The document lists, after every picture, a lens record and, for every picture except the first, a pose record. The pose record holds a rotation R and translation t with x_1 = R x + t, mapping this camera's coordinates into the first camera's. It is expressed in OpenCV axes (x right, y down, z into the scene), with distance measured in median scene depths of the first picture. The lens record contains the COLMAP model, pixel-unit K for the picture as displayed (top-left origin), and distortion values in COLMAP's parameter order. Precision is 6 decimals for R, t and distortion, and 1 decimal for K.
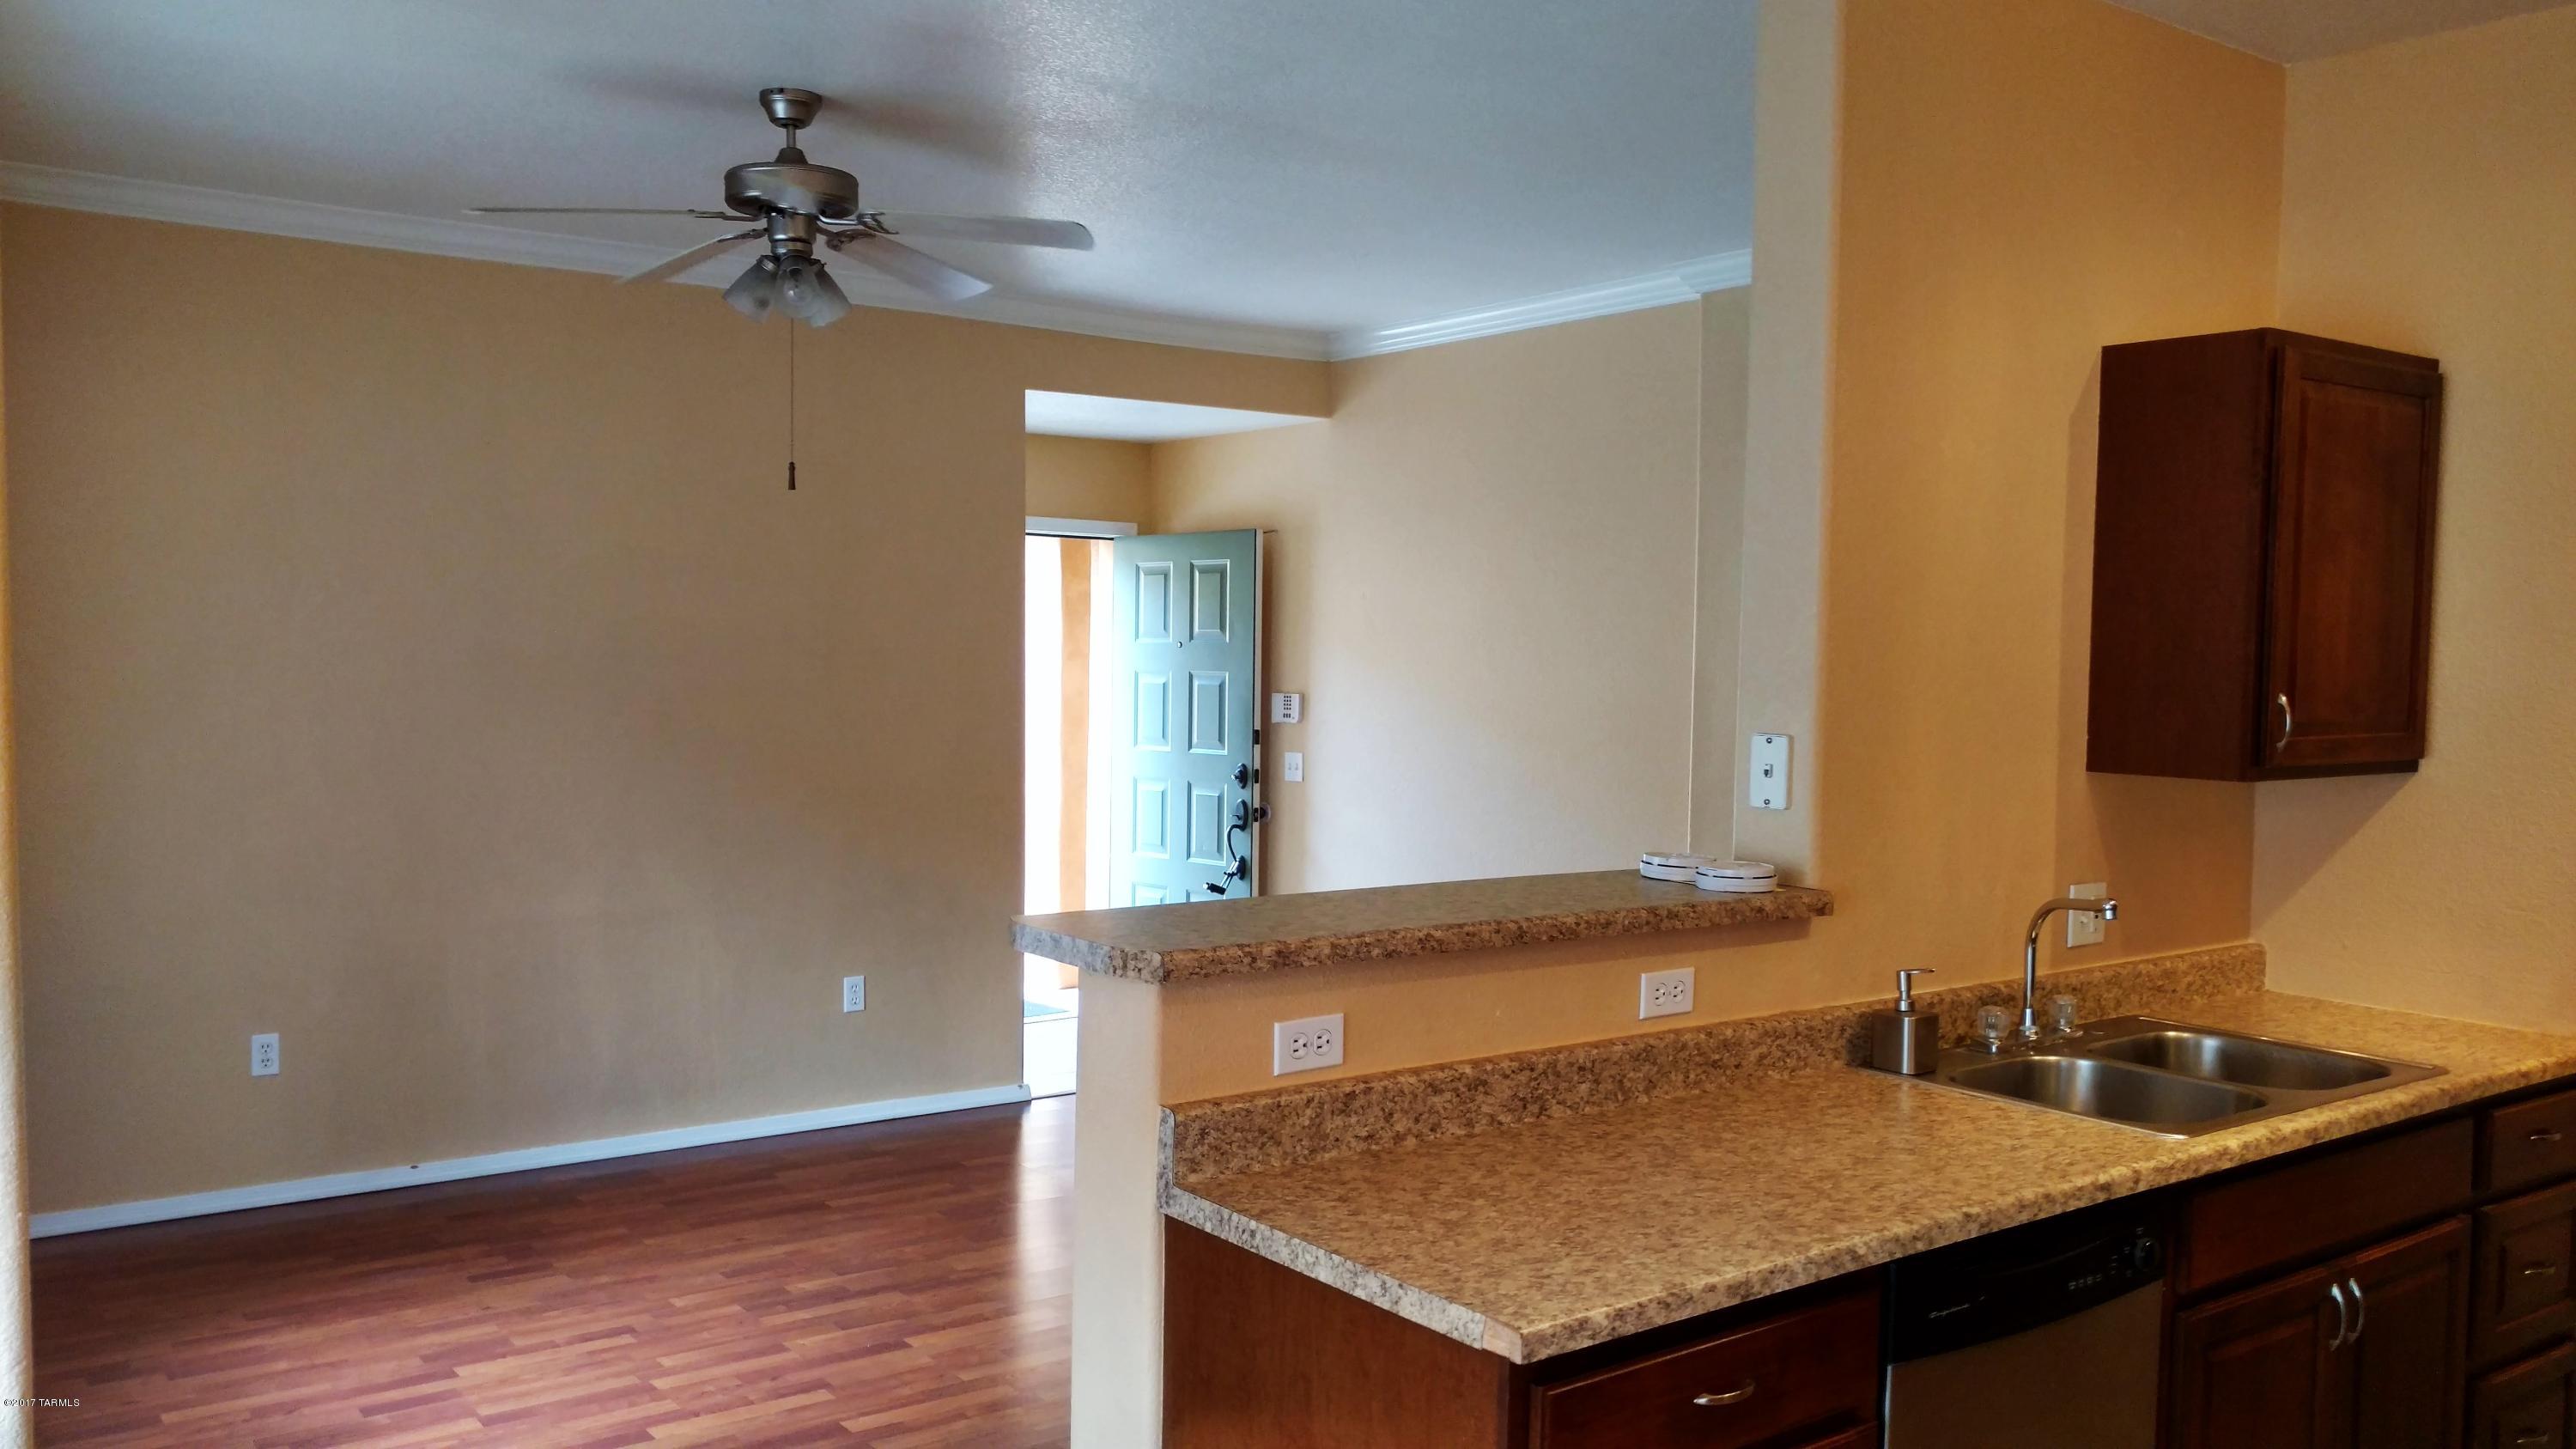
lens RADIAL K [[2045.7, 0, 1280.9], [0, 2045.7, 745.1], [0, 0, 1]] dist [0.010176, -0.003665]
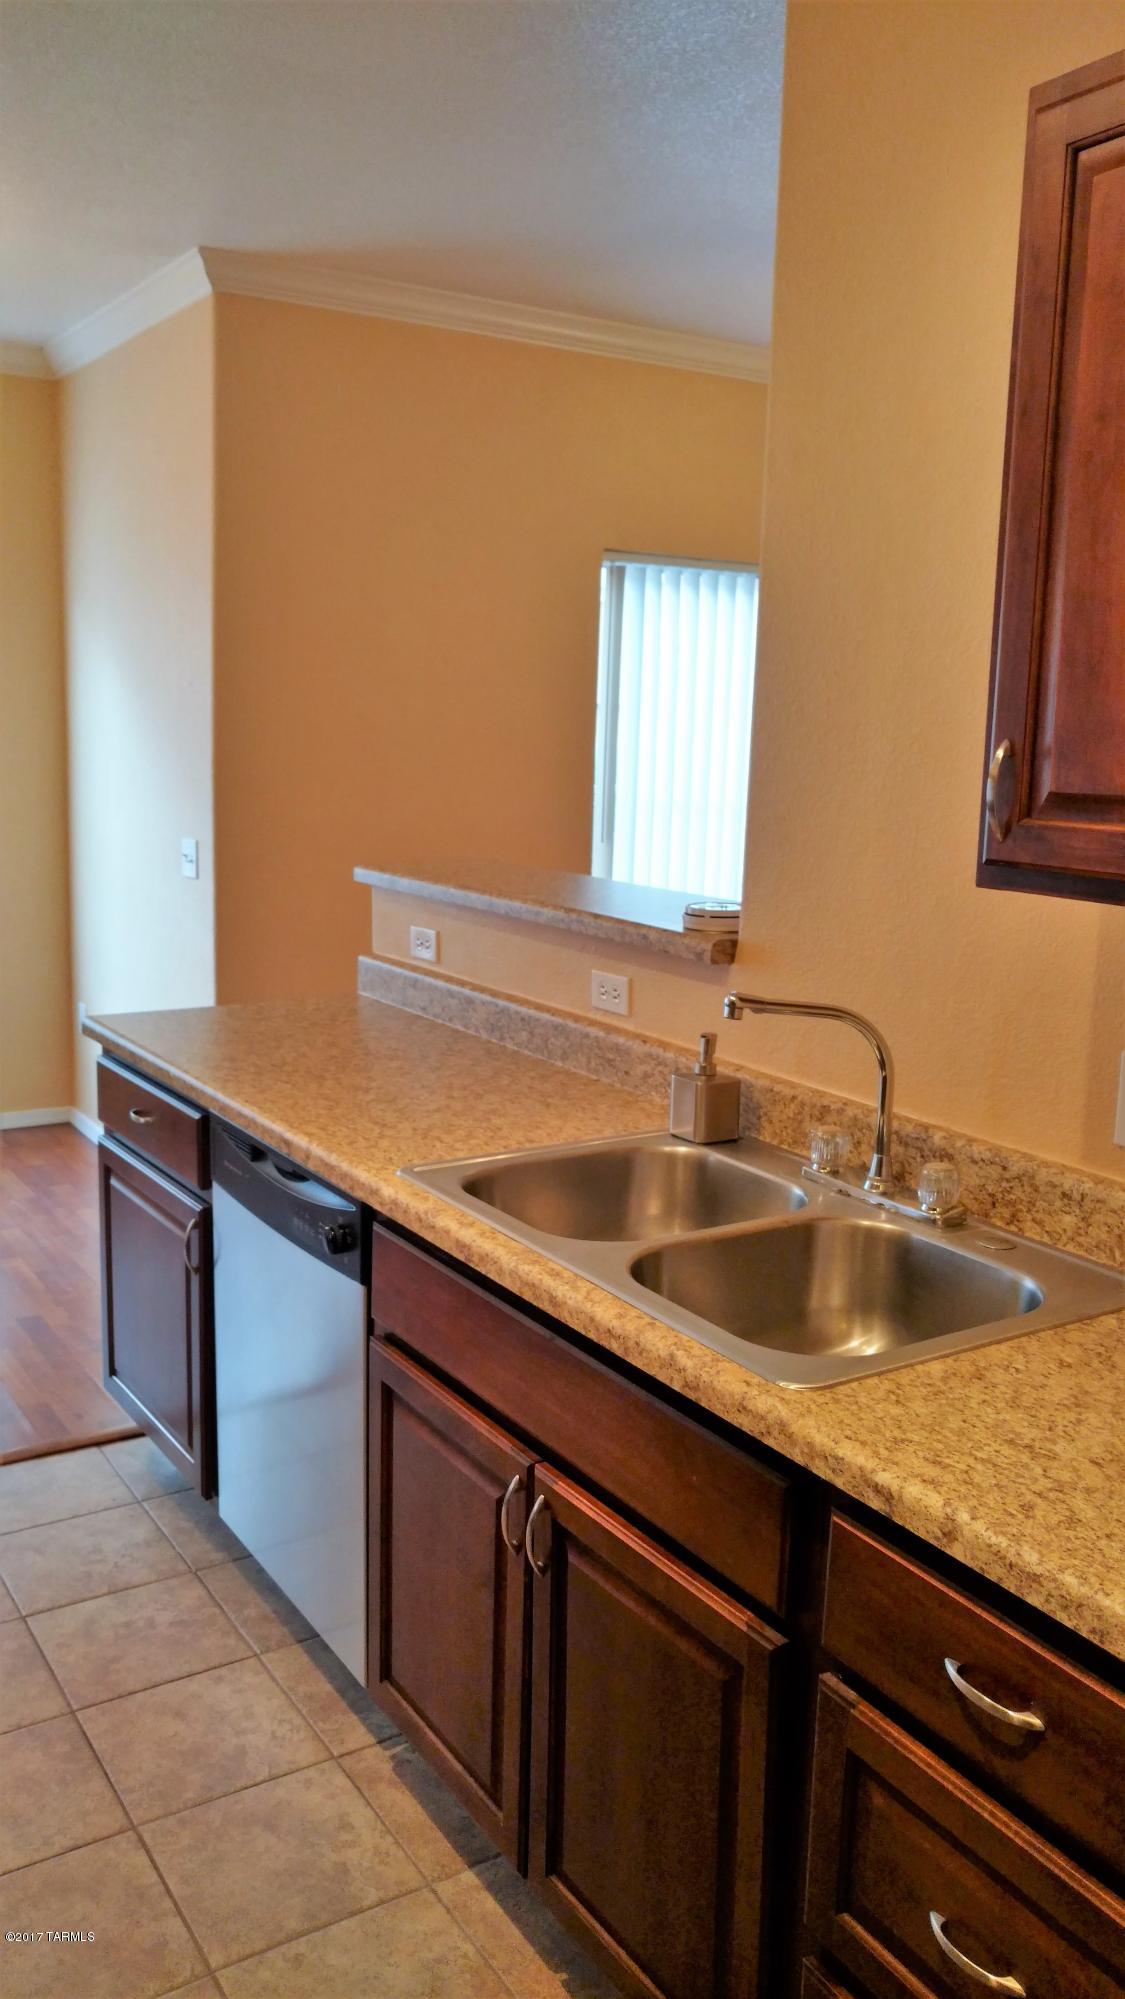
lens RADIAL K [[1587.3, 0, 544.4], [0, 1587.3, 984.1], [0, 0, 1]] dist [0.010176, -0.003665]
pose [[-0.085043, 0.147671, -0.985373, 0.753903], [-0.077227, 0.985004, 0.154281, -0.013877], [0.993380, 0.089218, -0.072364, 0.716802]]
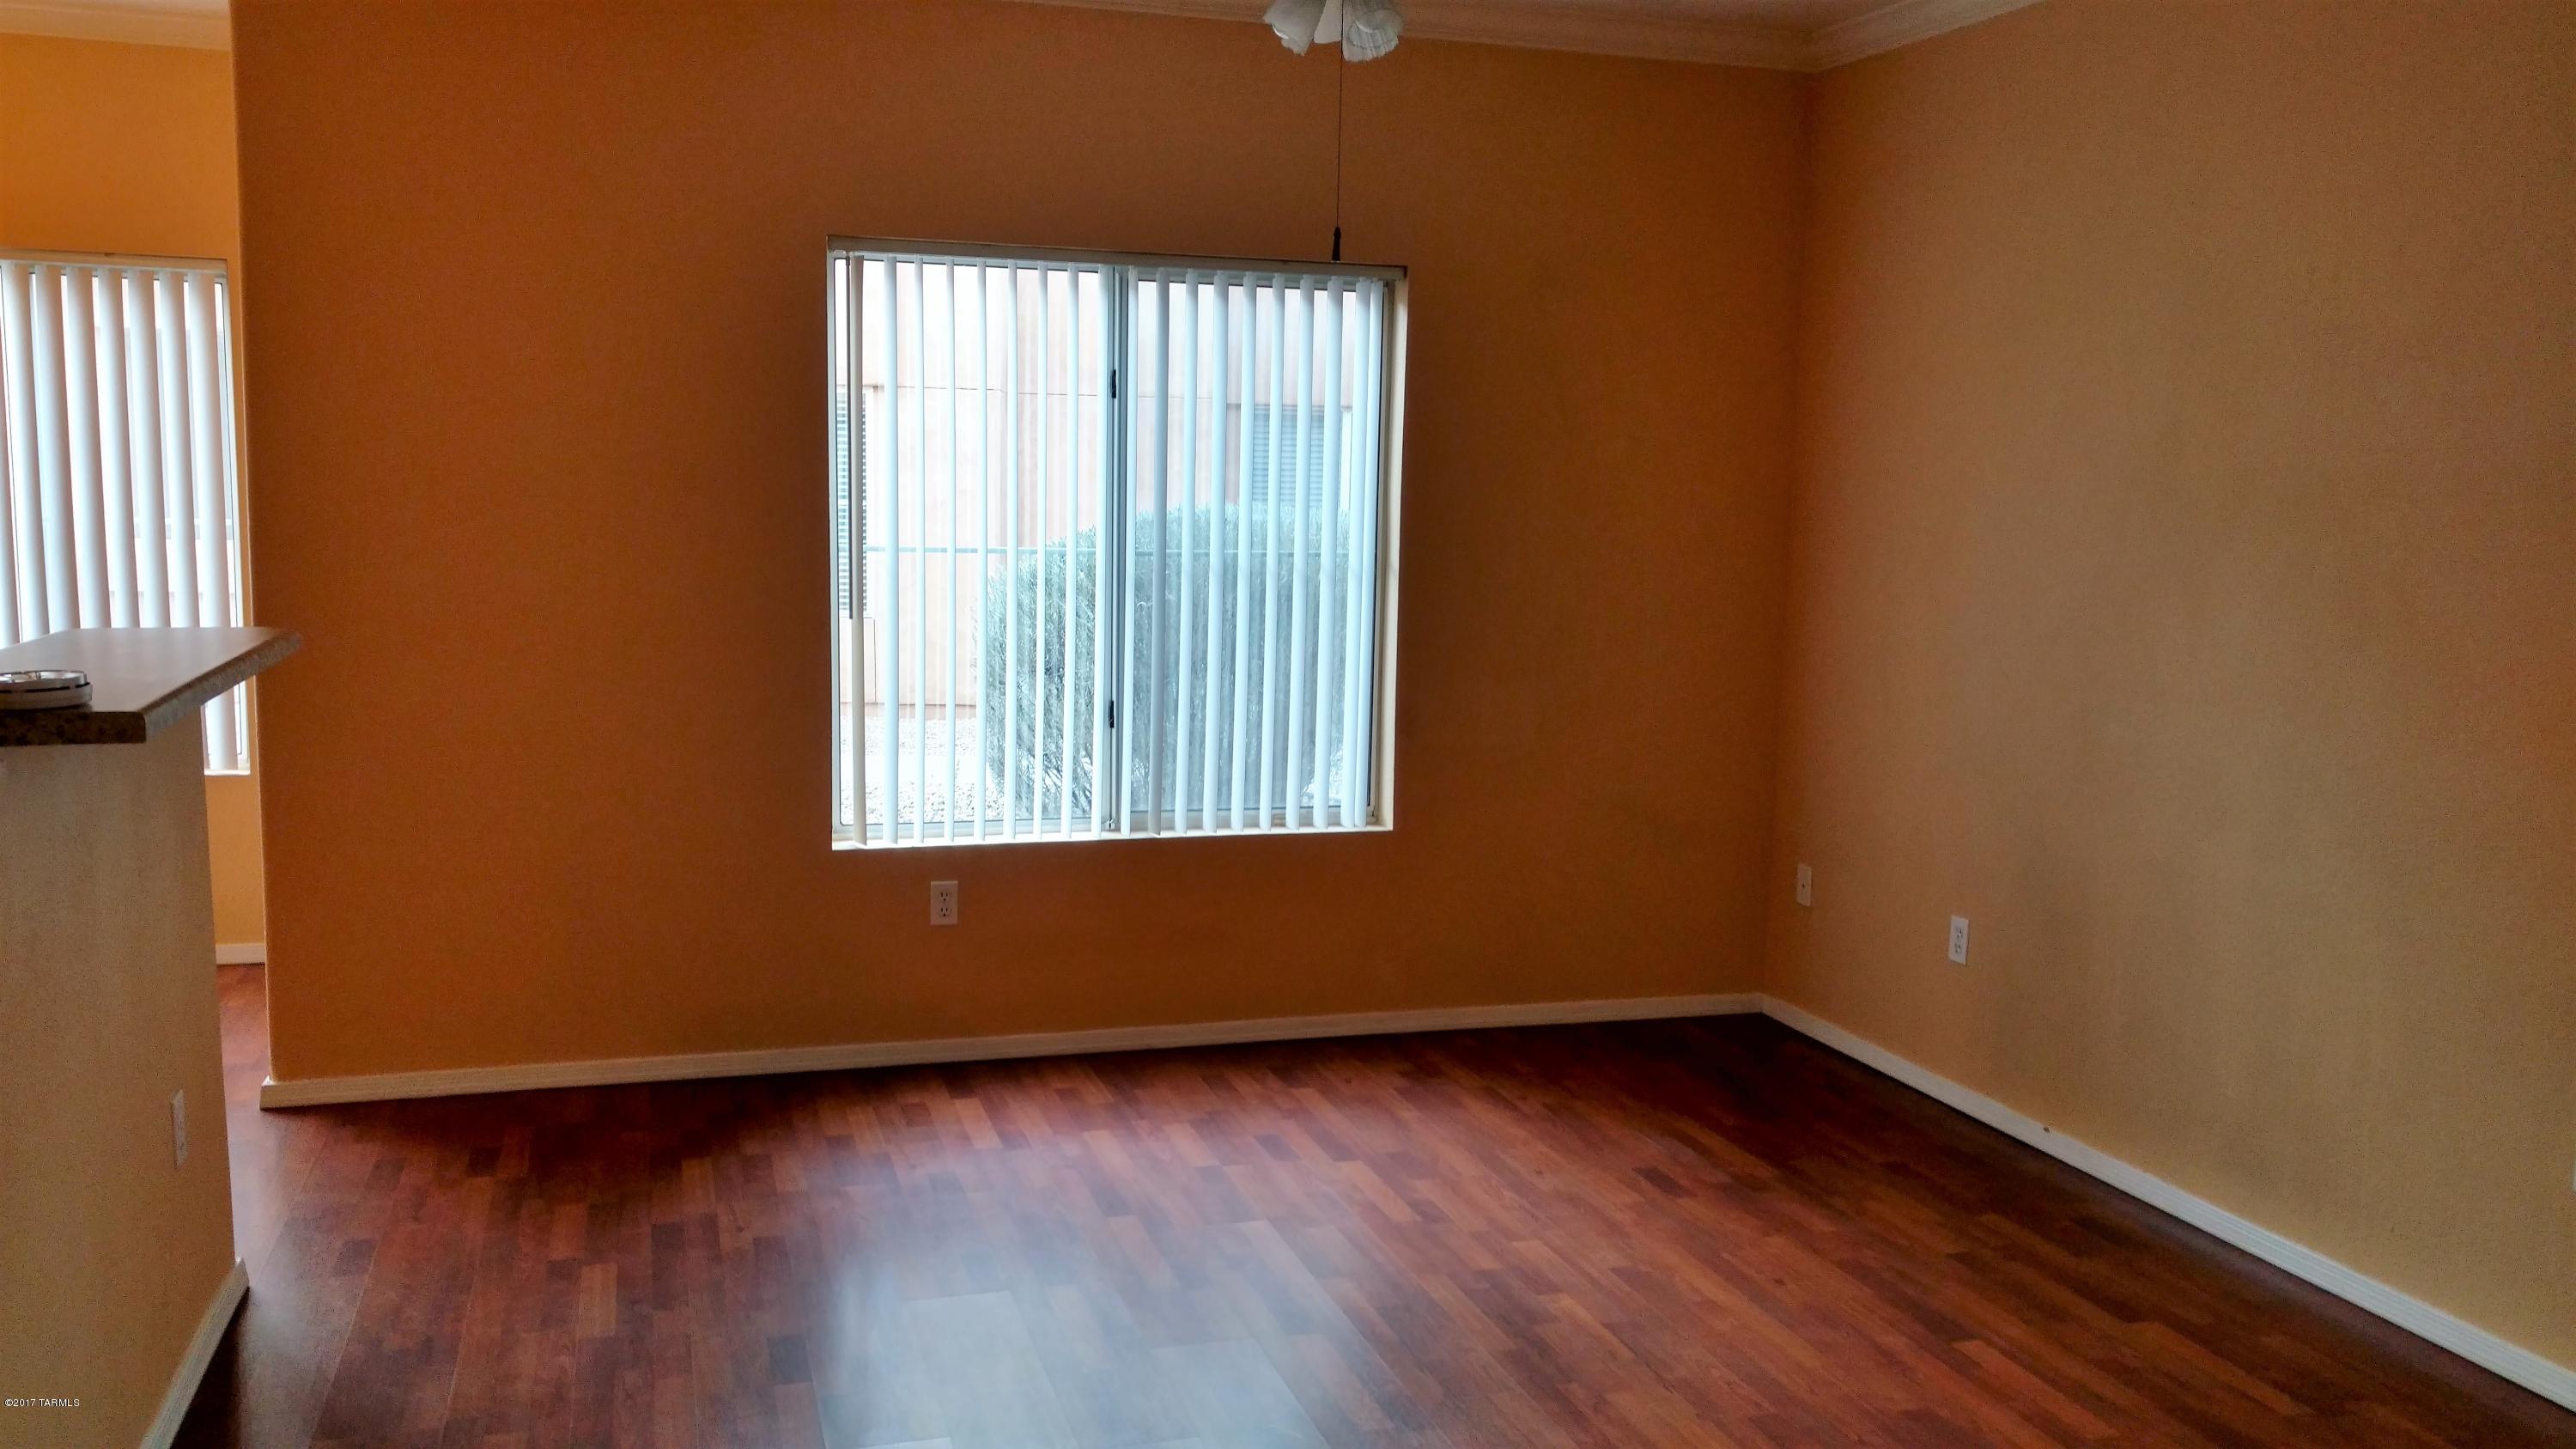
lens RADIAL K [[2045.7, 0, 1303.6], [0, 2045.7, 730.7], [0, 0, 1]] dist [0.010176, -0.003665]
pose [[-0.327689, 0.091226, -0.940371, 0.572255], [-0.072123, 0.990008, 0.121174, -0.038390], [0.942029, 0.107529, -0.317835, 1.293158]]
